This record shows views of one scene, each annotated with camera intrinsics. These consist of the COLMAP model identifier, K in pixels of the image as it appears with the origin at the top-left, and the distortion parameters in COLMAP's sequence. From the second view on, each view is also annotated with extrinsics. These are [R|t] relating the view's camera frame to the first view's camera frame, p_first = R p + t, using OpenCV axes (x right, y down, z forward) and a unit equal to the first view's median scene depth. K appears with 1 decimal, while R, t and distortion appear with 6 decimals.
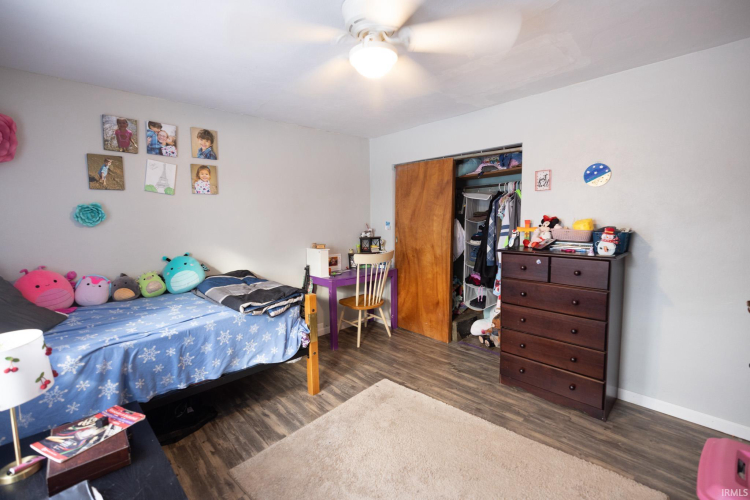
lens RADIAL K [[313.7, 0, 379.8], [0, 313.7, 244.7], [0, 0, 1]] dist [-0.011761, 0.000506]
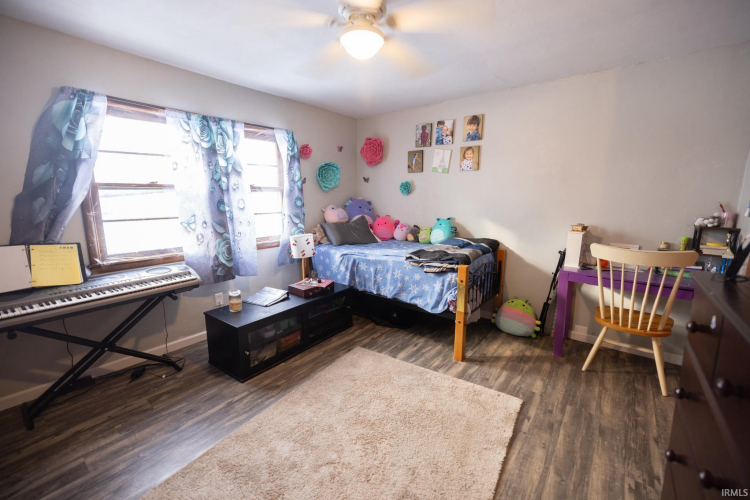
lens RADIAL K [[313.7, 0, 379.8], [0, 313.7, 244.7], [0, 0, 1]] dist [-0.011761, 0.000506]
pose [[0.157991, 0.168648, -0.972932, 0.738705], [-0.091945, 0.983539, 0.155556, -0.044102], [0.983151, 0.064880, 0.170896, 0.563311]]
